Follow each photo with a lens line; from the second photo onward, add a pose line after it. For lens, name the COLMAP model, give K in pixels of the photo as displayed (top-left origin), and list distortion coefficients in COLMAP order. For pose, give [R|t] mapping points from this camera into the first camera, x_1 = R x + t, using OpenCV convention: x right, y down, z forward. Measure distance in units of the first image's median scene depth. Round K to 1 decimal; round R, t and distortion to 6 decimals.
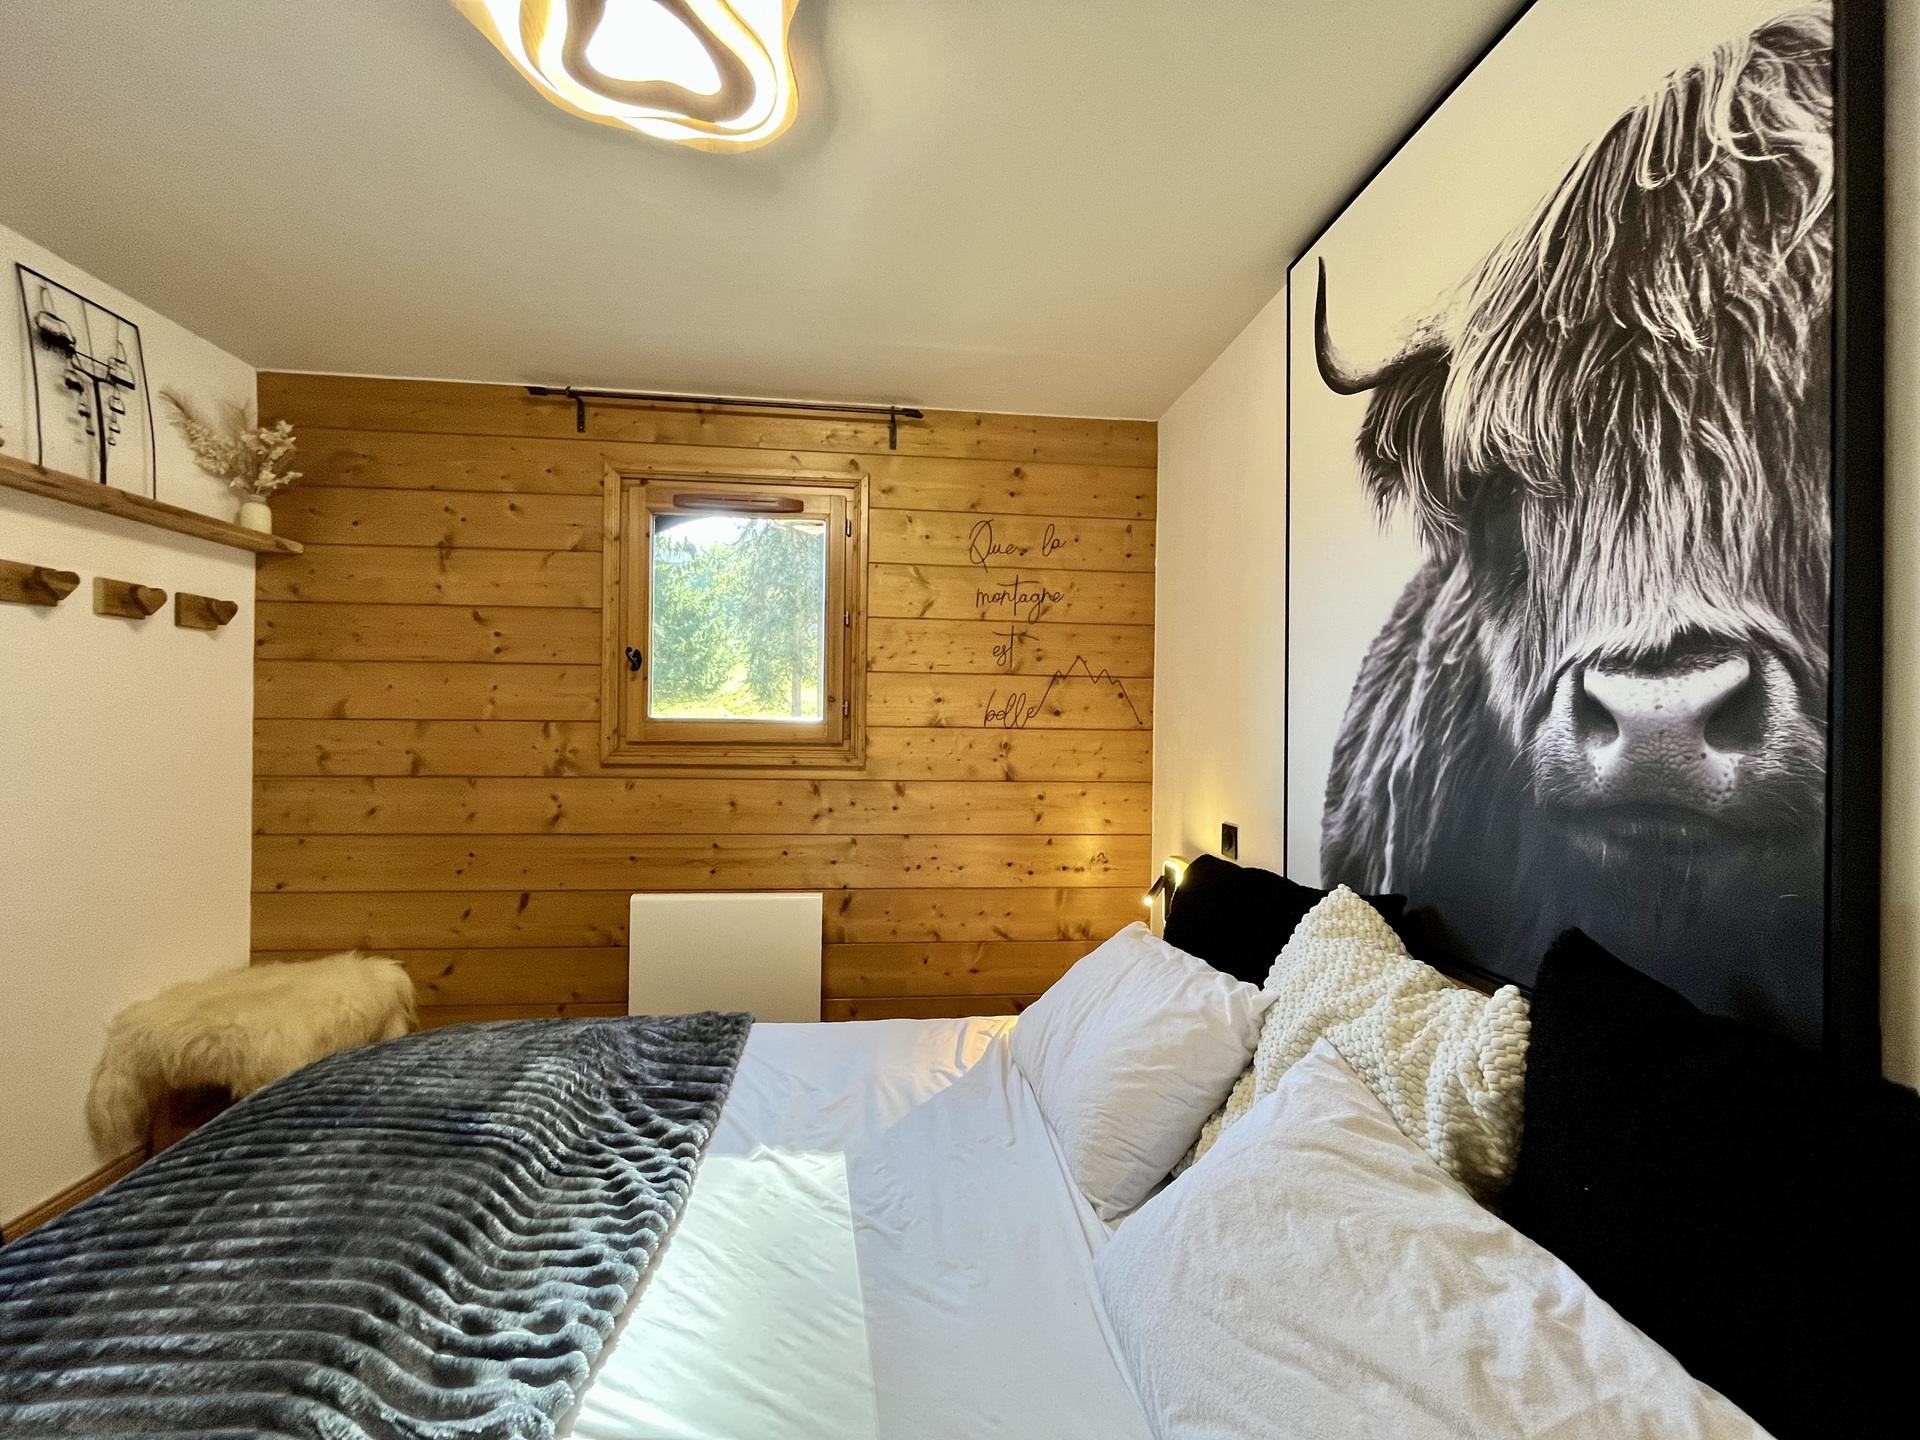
lens RADIAL K [[773.1, 0, 959.0], [0, 773.1, 718.8], [0, 0, 1]] dist [-0.002532, -0.000949]
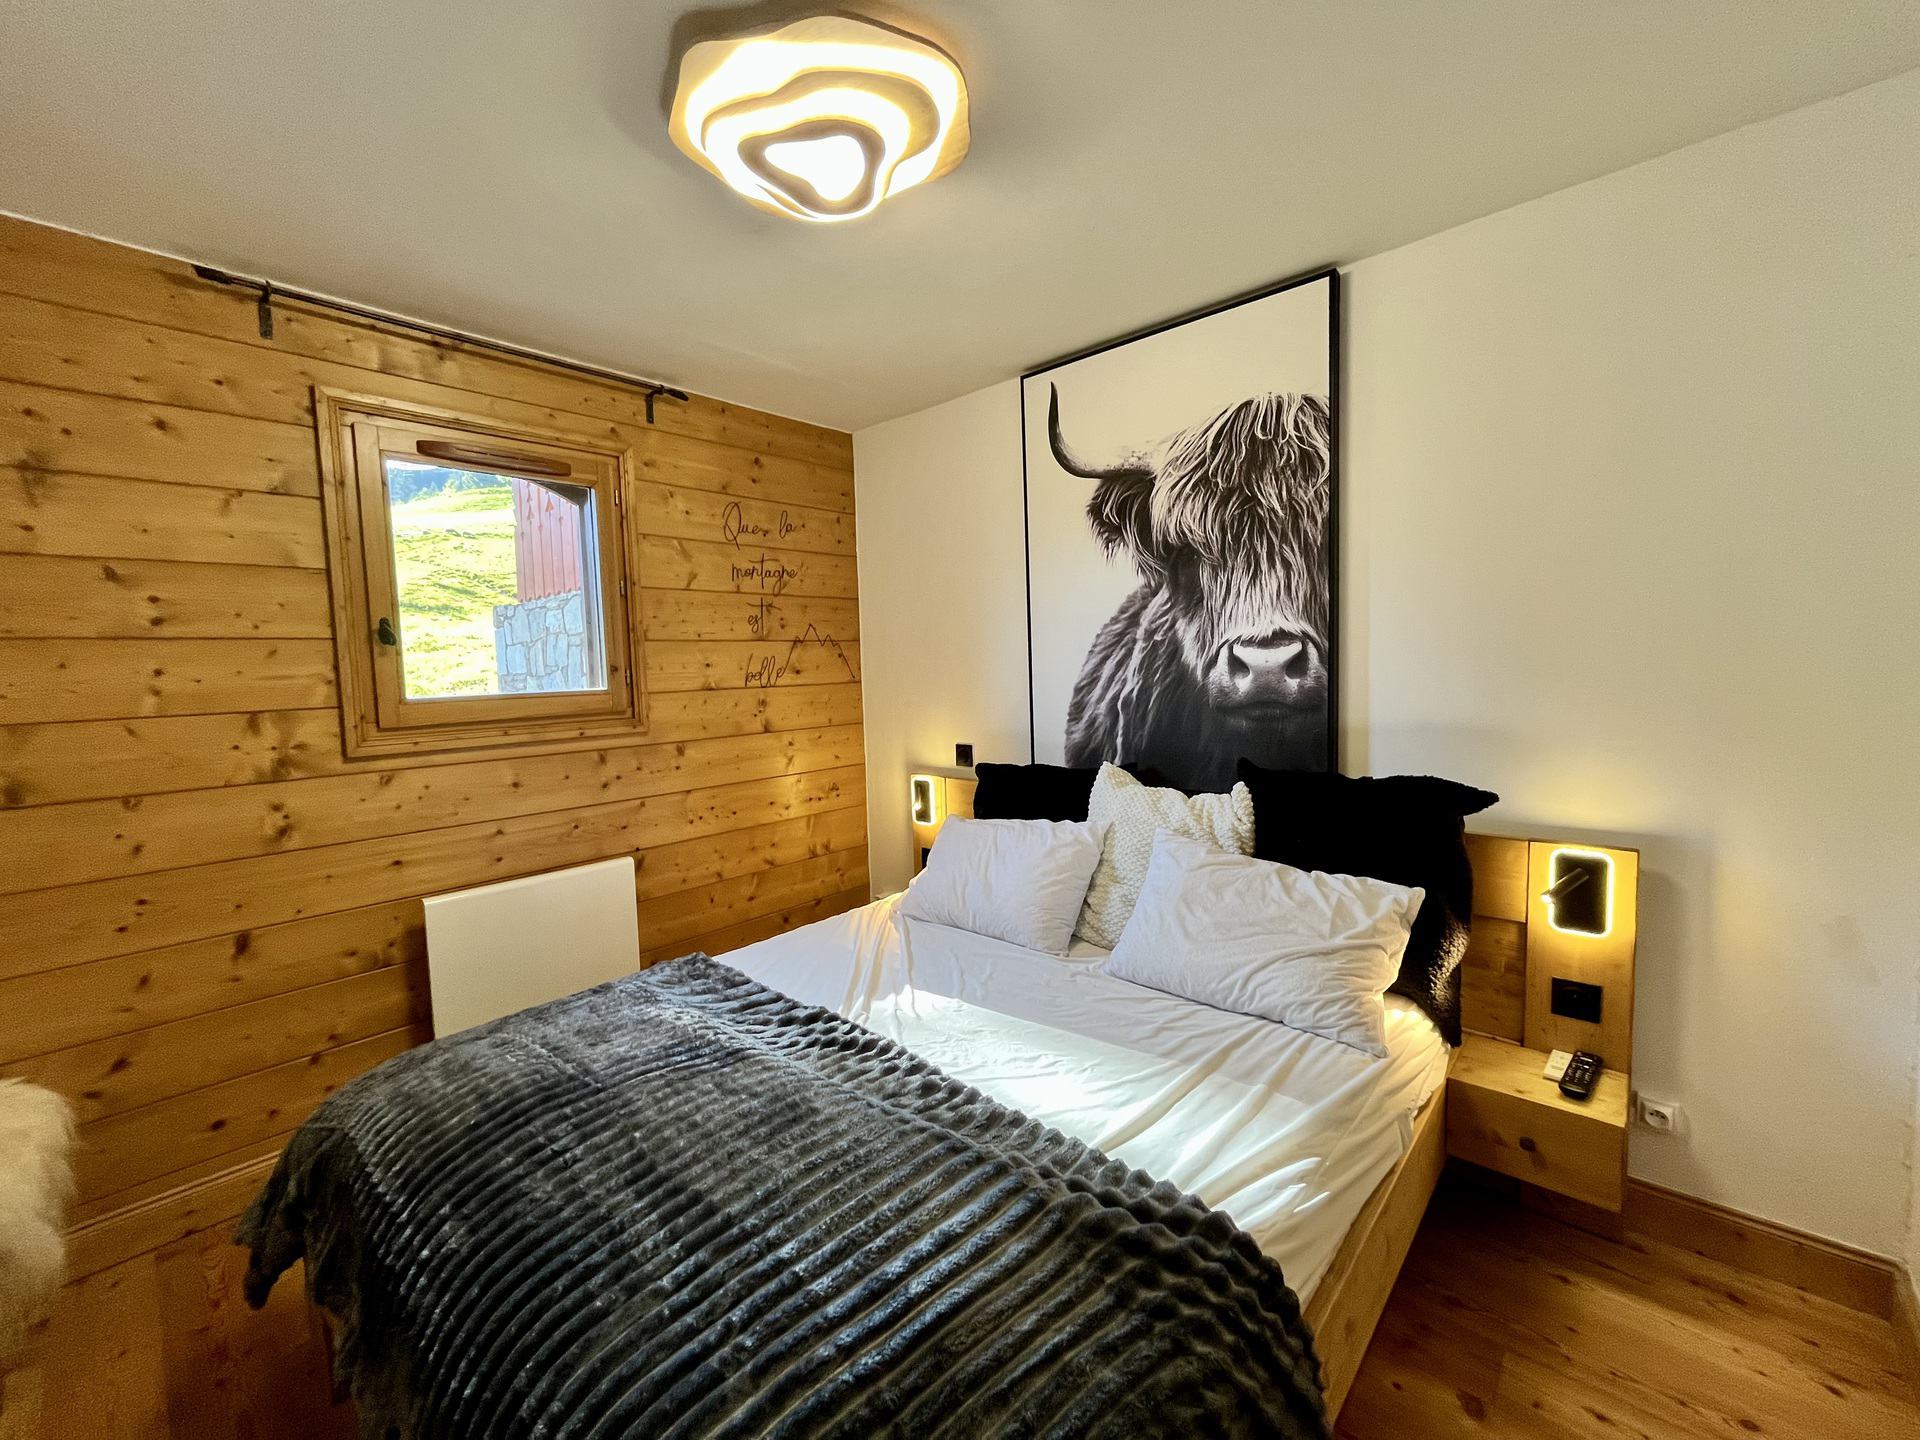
lens RADIAL K [[773.1, 0, 954.6], [0, 773.1, 719.2], [0, 0, 1]] dist [-0.002532, -0.000949]
pose [[0.740317, -0.085587, 0.666788, -0.536876], [0.038873, 0.995653, 0.084639, -0.028807], [-0.671133, -0.036740, 0.740426, -0.053326]]
